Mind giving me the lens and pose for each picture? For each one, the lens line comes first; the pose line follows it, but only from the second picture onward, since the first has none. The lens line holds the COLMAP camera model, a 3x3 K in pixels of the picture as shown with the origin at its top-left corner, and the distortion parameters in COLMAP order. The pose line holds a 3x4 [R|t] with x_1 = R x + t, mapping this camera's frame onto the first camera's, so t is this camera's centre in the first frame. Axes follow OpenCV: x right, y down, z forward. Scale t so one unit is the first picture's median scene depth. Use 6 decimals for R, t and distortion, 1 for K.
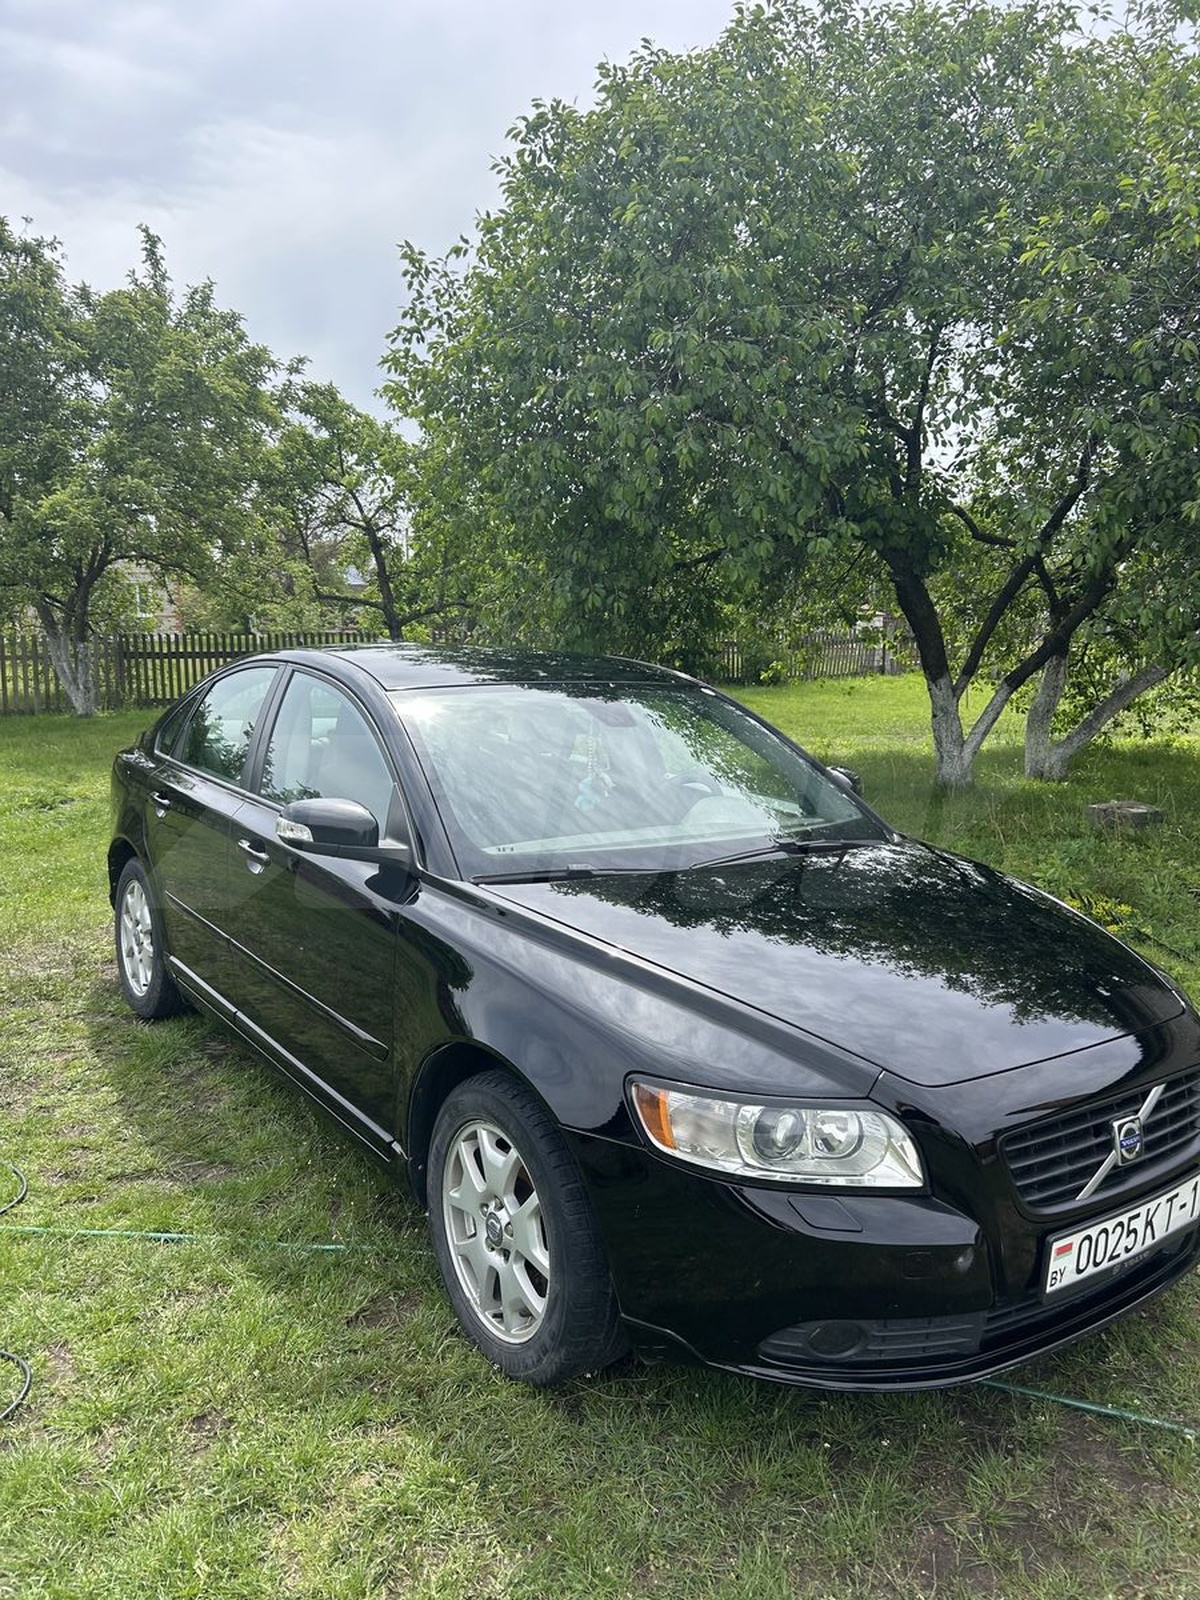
lens RADIAL K [[1215.9, 0, 600.0], [0, 1215.9, 800.0], [0, 0, 1]] dist [0.013467, -0.002897]
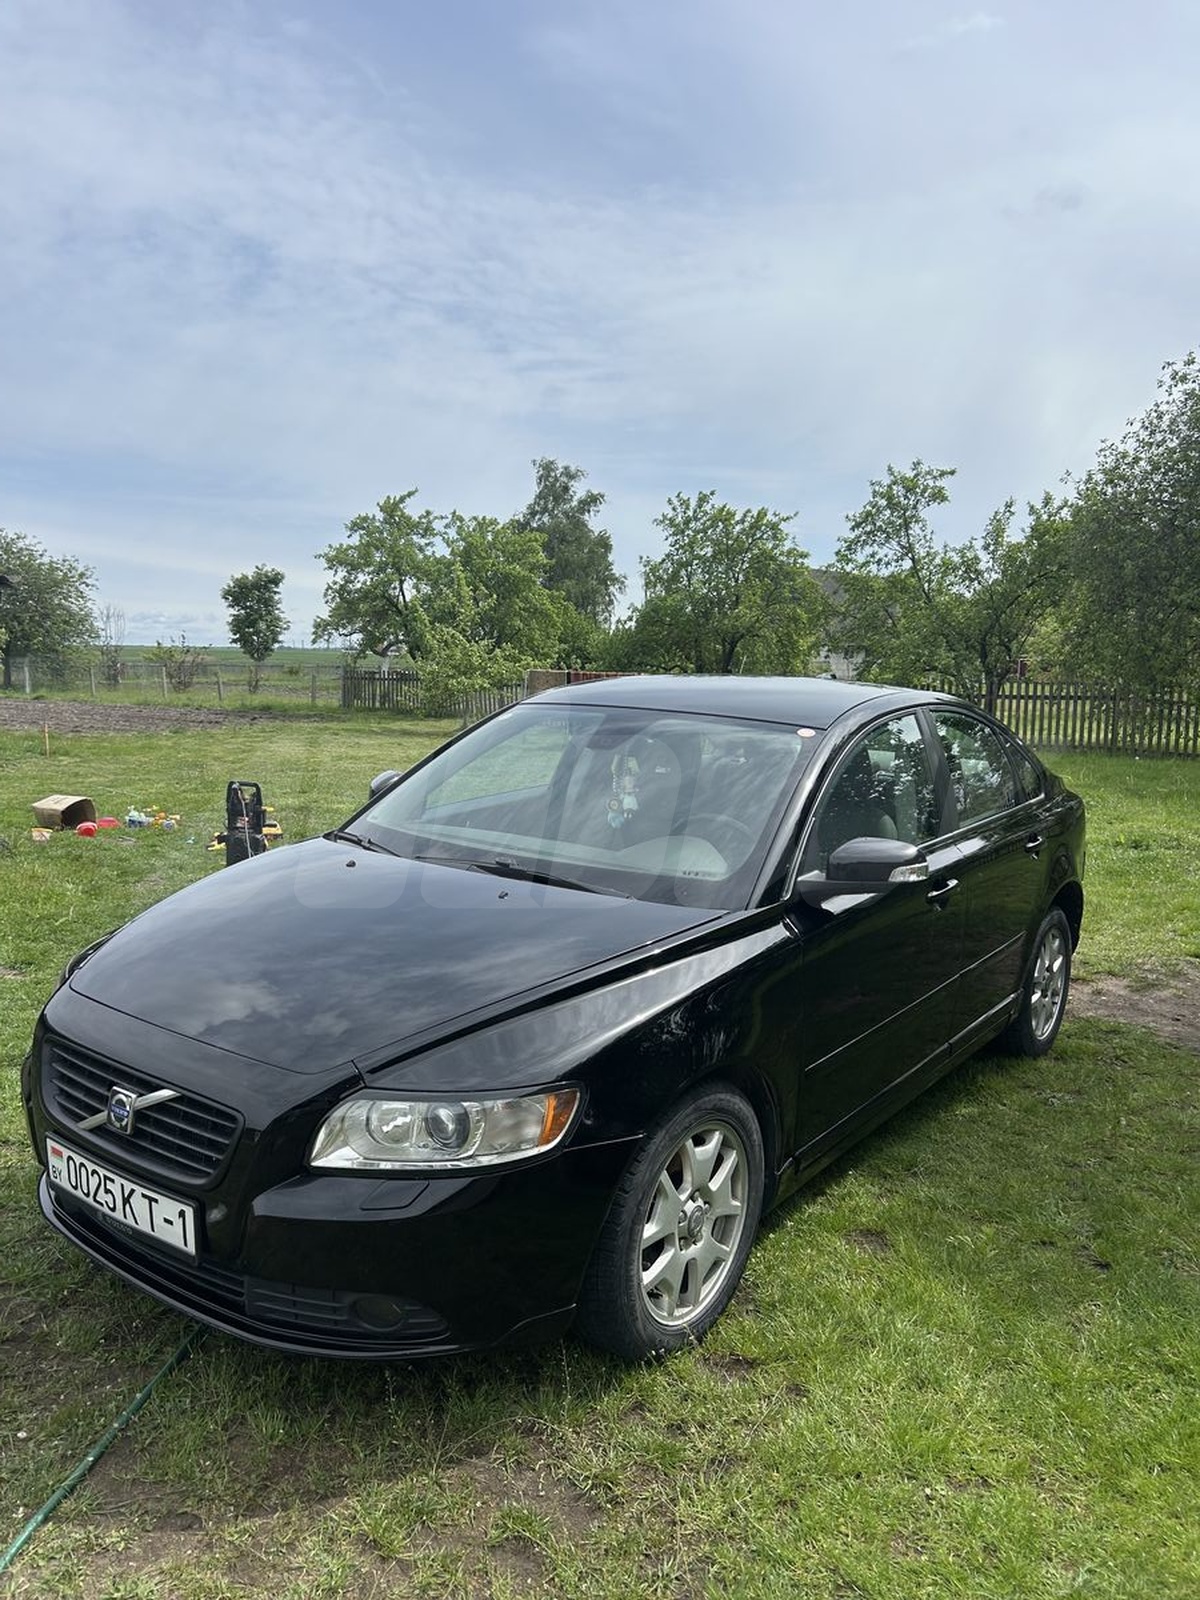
lens RADIAL K [[1232.4, 0, 616.0], [0, 1232.4, 844.8], [0, 0, 1]] dist [0.003402, -0.000701]
pose [[0.309678, 0.150524, -0.938851, 1.543317], [-0.162593, 0.981230, 0.103687, -0.132716], [0.936837, 0.120541, 0.328340, 1.018776]]
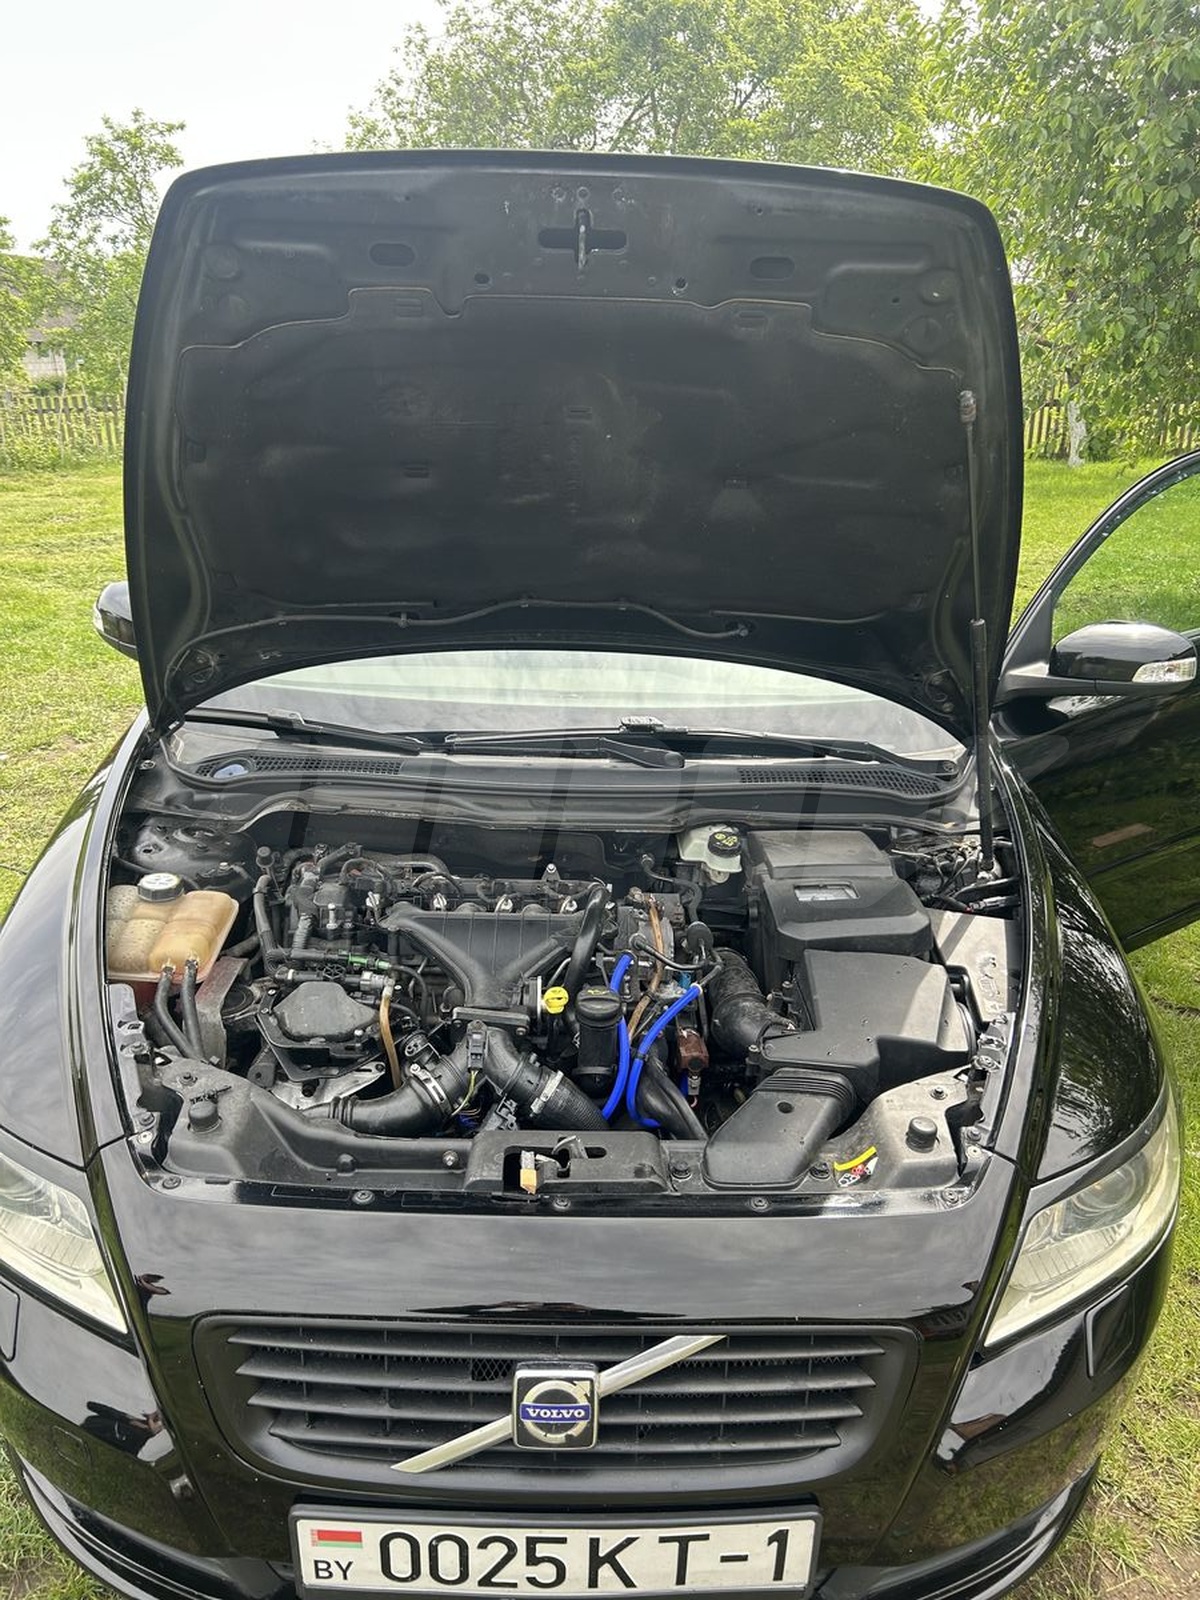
lens RADIAL K [[1215.9, 0, 600.0], [0, 1215.9, 800.0], [0, 0, 1]] dist [0.013467, -0.002897]
pose [[0.817987, 0.195982, -0.540821, 0.675259], [-0.086445, 0.971376, 0.221259, -0.088946], [0.568704, -0.134236, 0.811515, 0.621441]]
